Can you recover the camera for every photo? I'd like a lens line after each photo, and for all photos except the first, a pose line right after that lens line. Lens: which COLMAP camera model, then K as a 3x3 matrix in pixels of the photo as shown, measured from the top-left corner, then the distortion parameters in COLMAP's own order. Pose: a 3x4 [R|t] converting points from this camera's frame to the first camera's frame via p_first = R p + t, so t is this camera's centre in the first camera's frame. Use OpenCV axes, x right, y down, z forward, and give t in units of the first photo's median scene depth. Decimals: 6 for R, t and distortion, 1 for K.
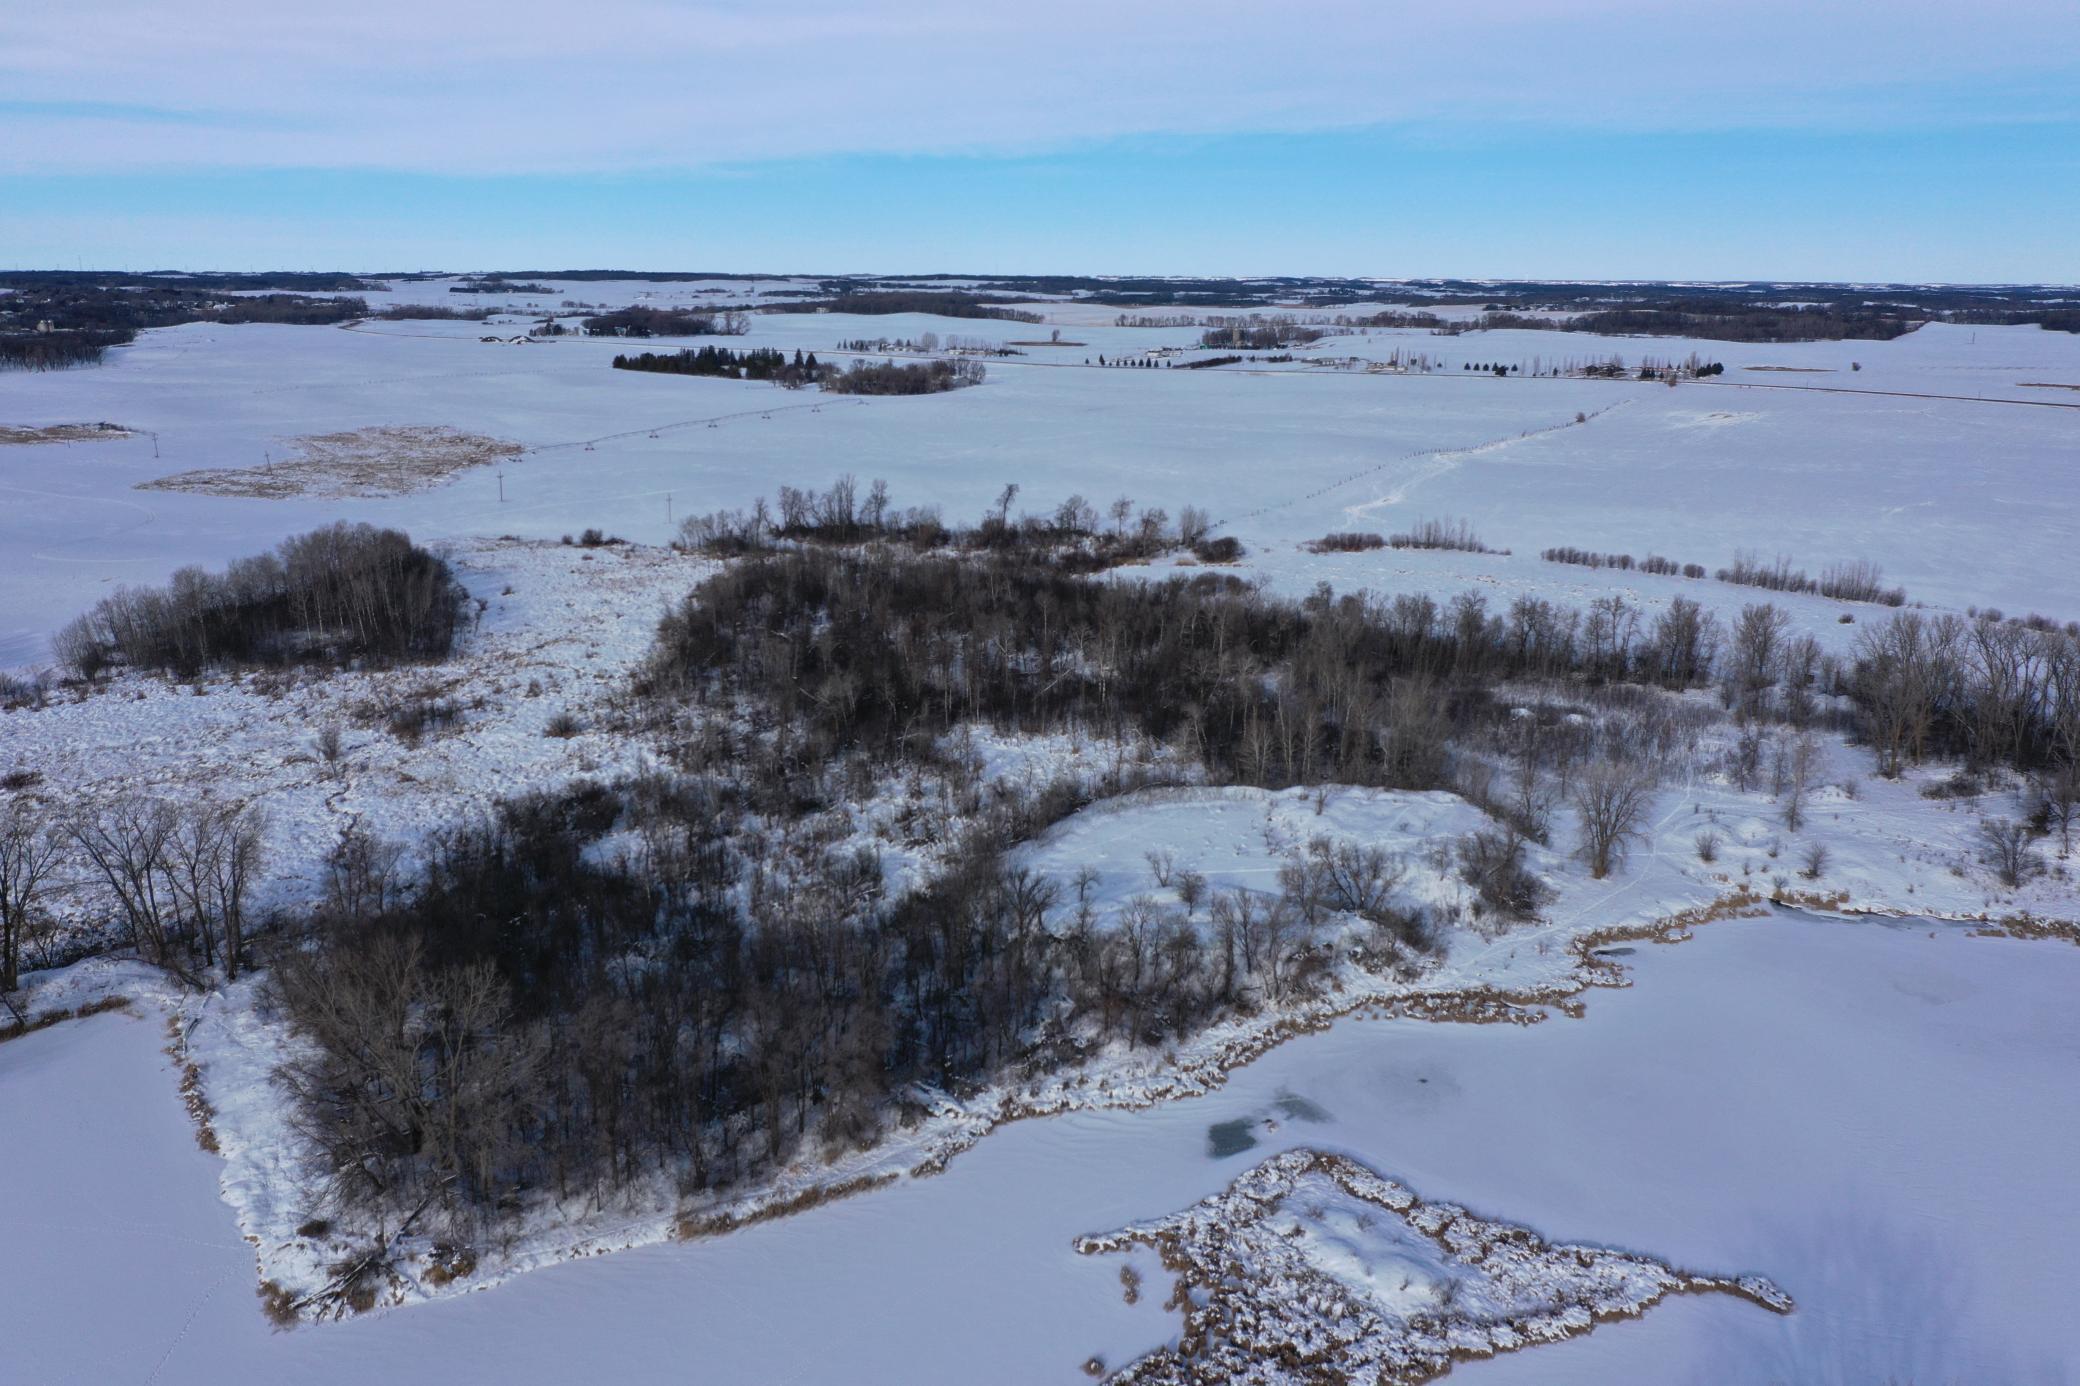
lens RADIAL K [[1595.9, 0, 1043.7], [0, 1595.9, 690.2], [0, 0, 1]] dist [-0.006576, 0.011783]
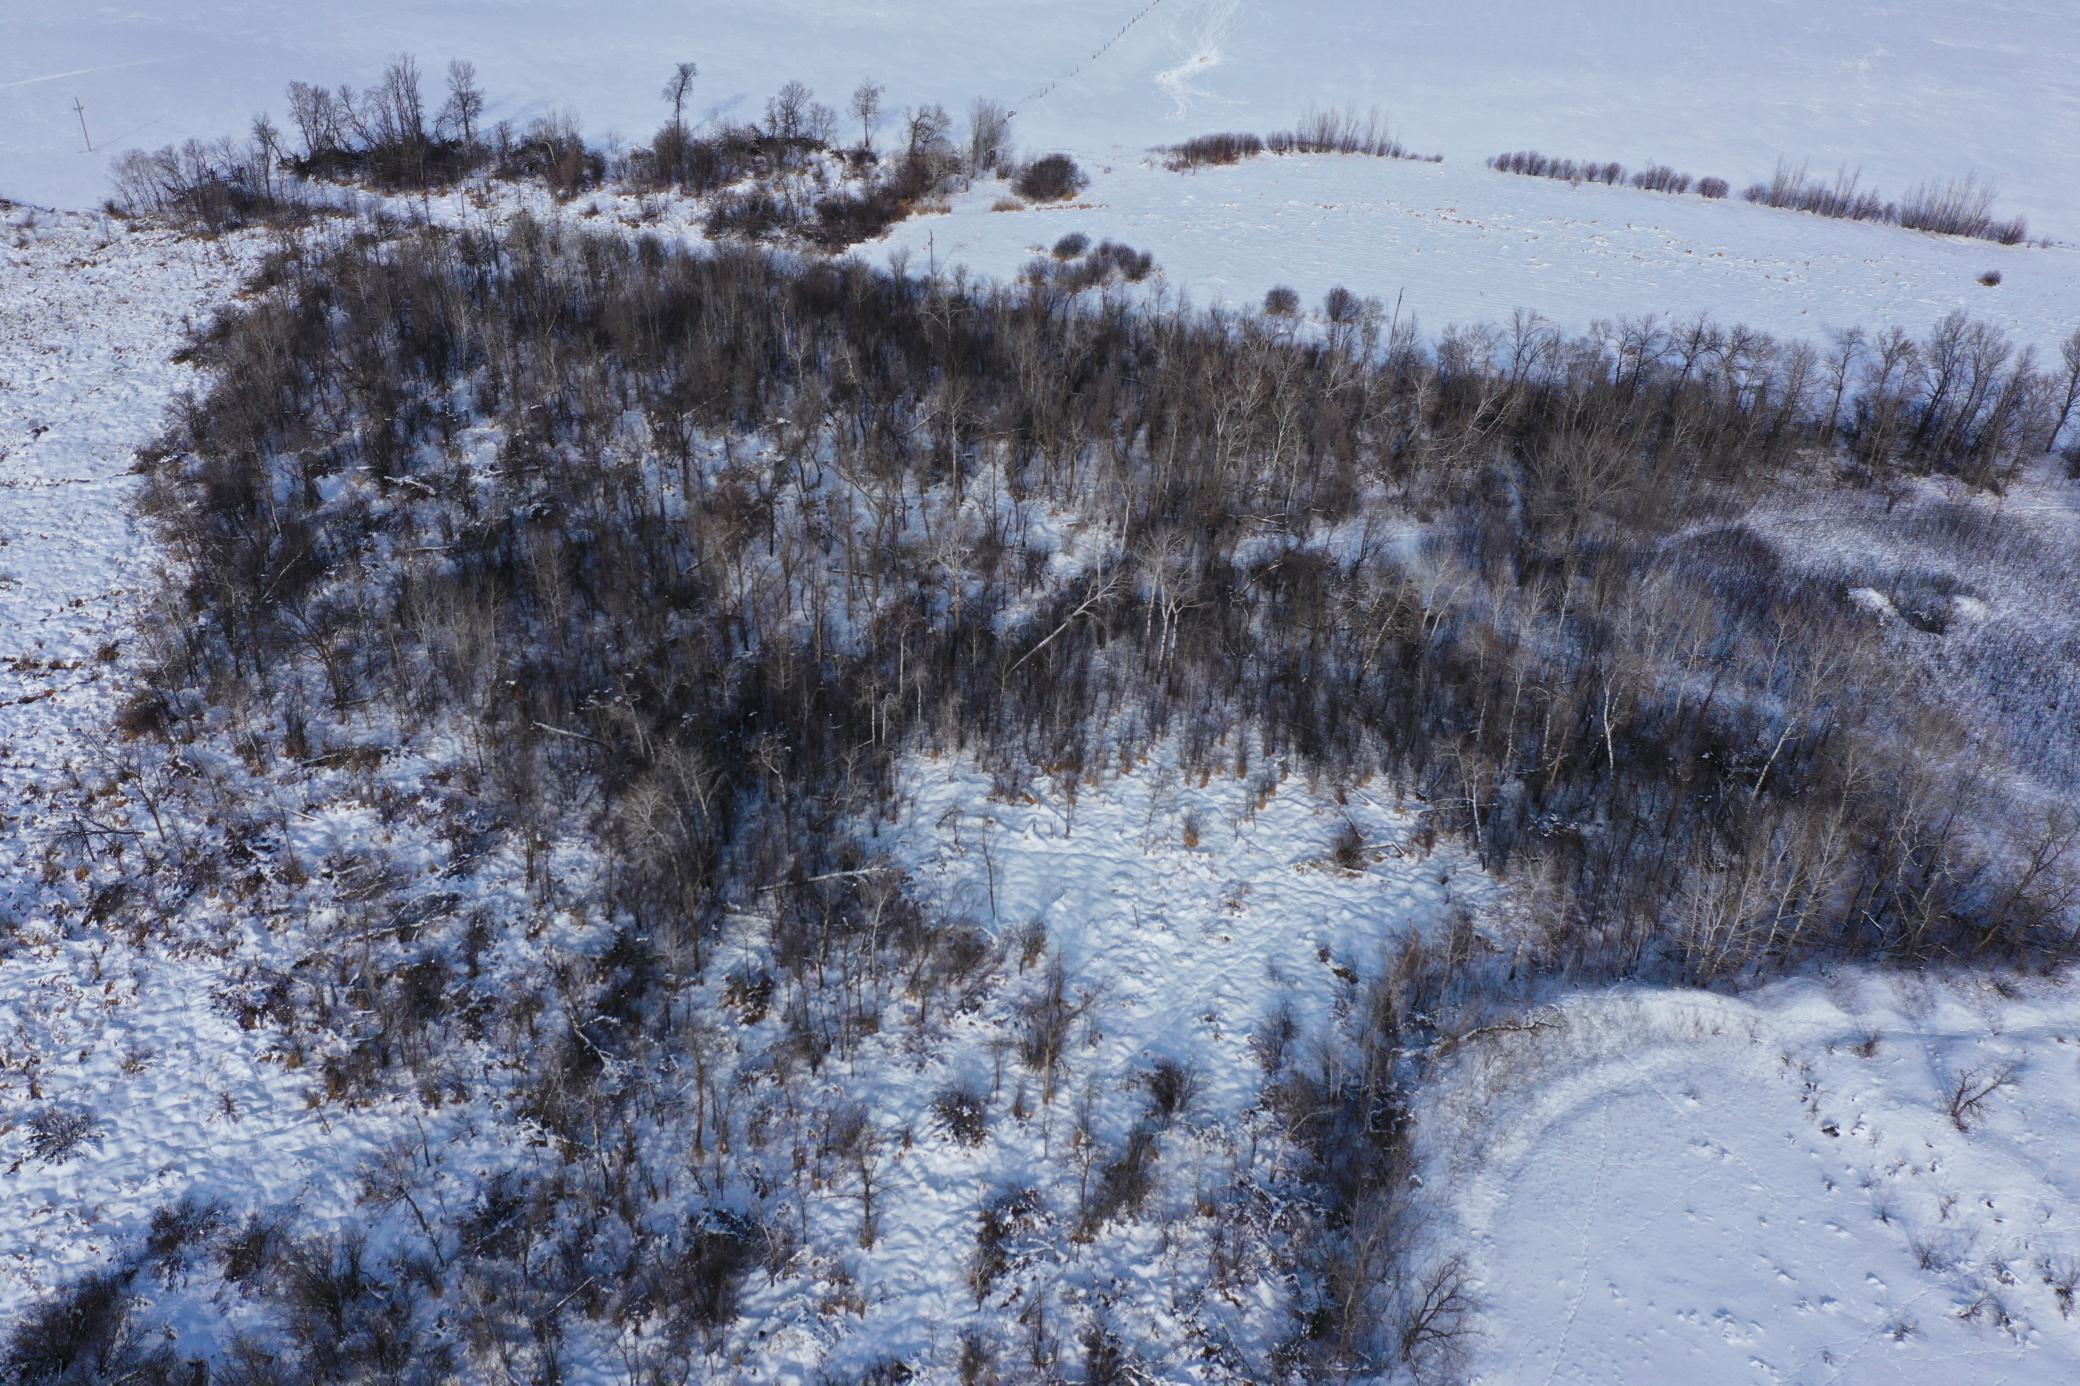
lens RADIAL K [[1595.9, 0, 1044.9], [0, 1595.9, 689.3], [0, 0, 1]] dist [-0.006576, 0.011783]
pose [[0.959411, -0.128012, 0.251285, -0.033996], [0.045791, 0.949930, 0.309090, -0.038575], [-0.278270, -0.285038, 0.917234, 0.148543]]
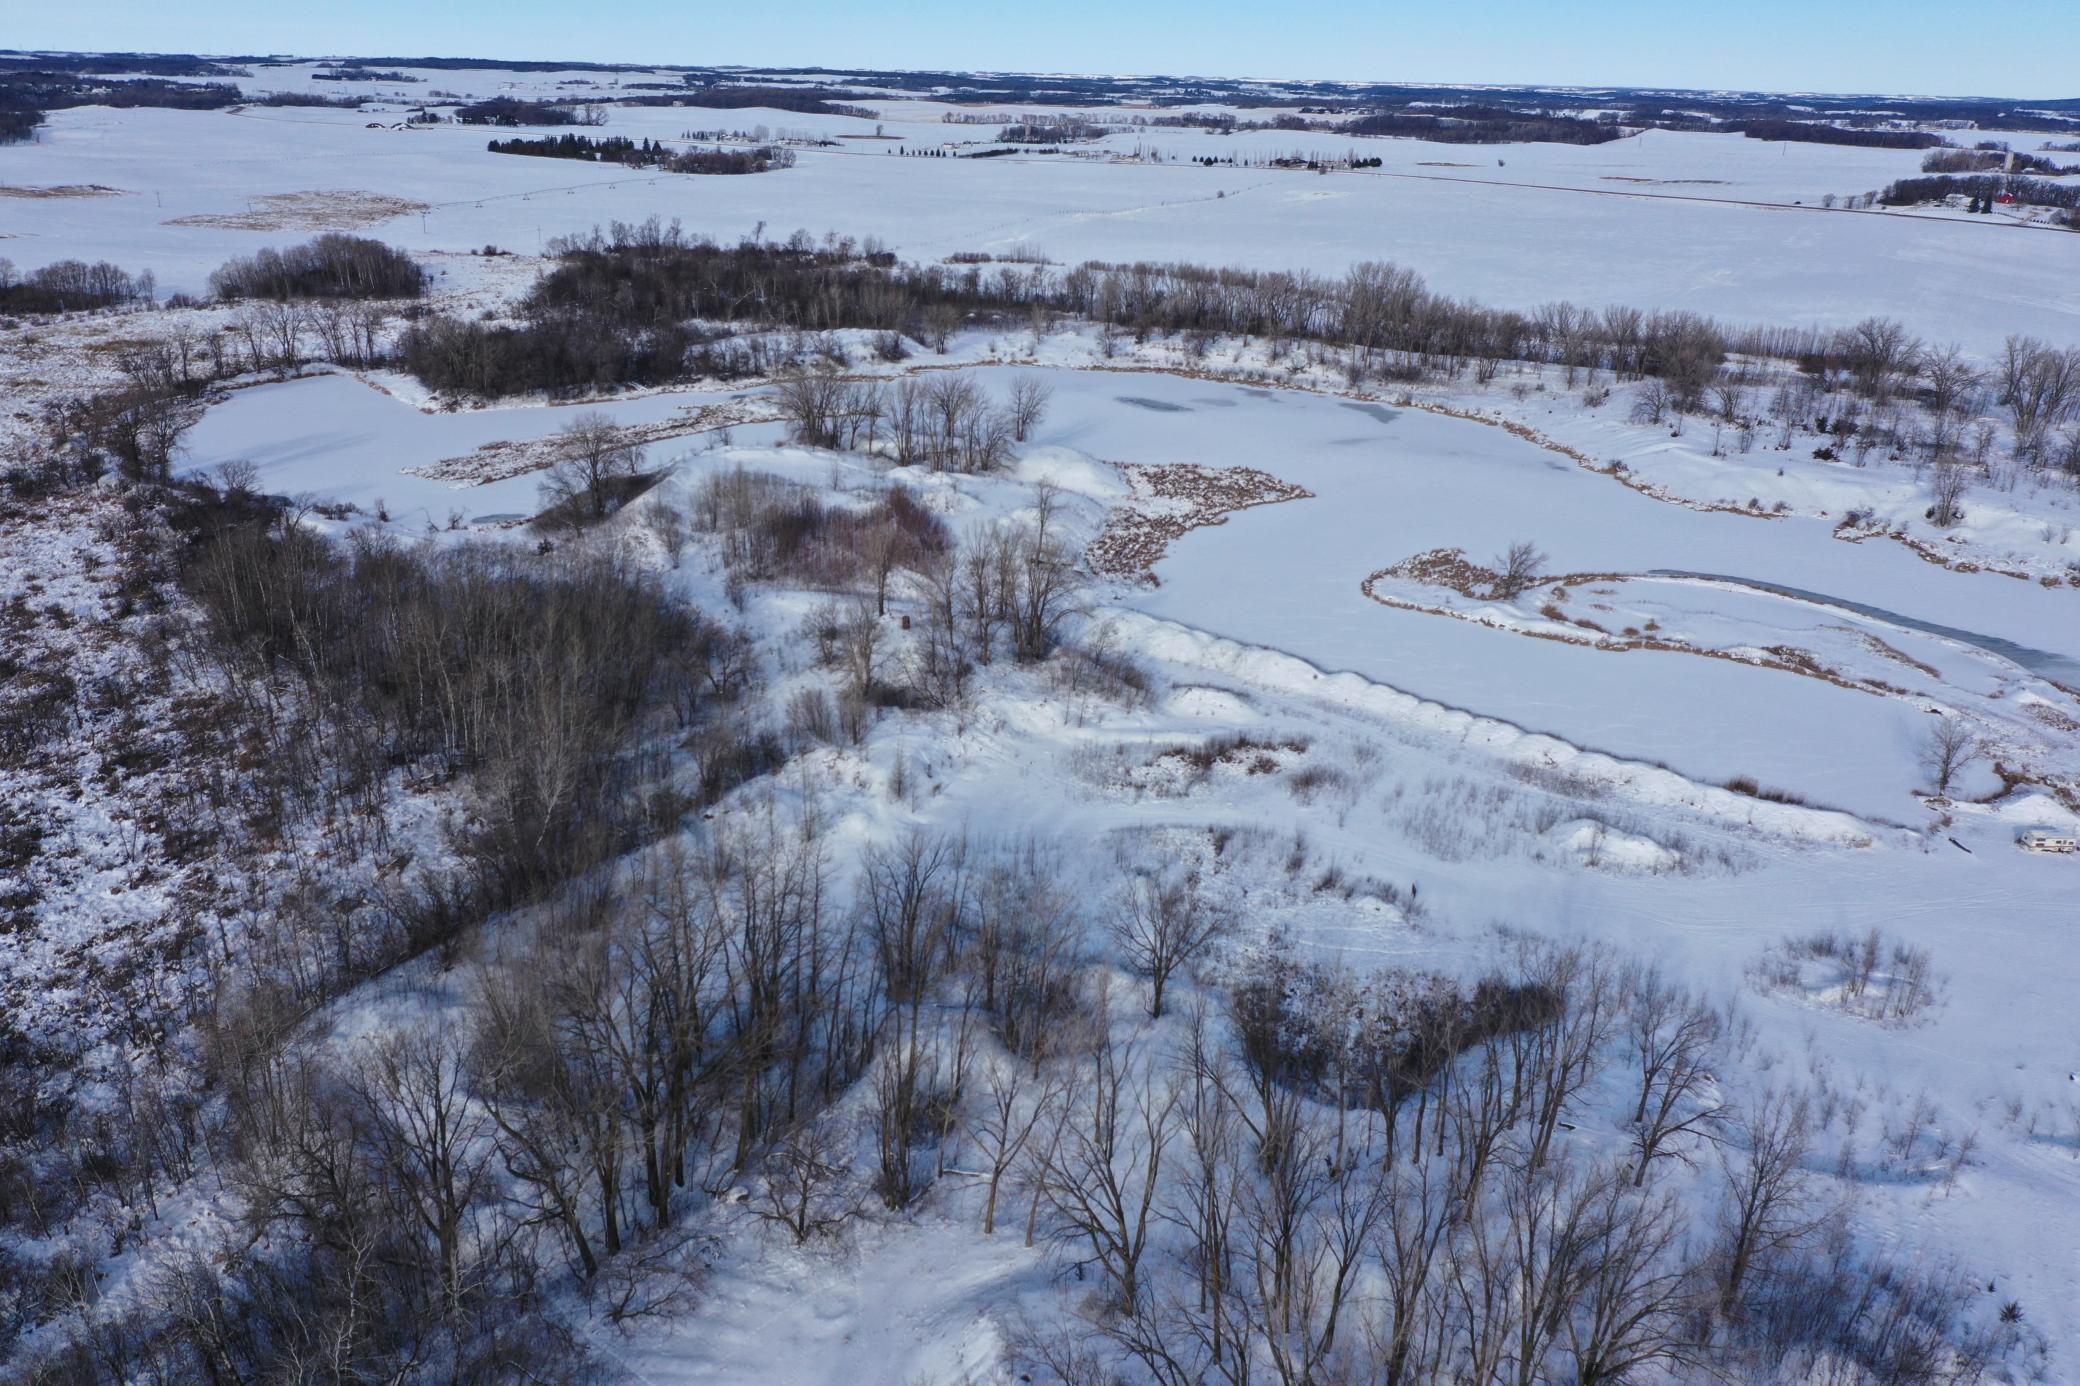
lens RADIAL K [[1595.9, 0, 1041.0], [0, 1595.9, 702.0], [0, 0, 1]] dist [-0.006576, 0.011783]
pose [[0.997791, -0.008896, 0.065840, 0.068138], [0.000765, 0.992468, 0.122503, 0.068686], [-0.066434, -0.122182, 0.990282, -0.291016]]
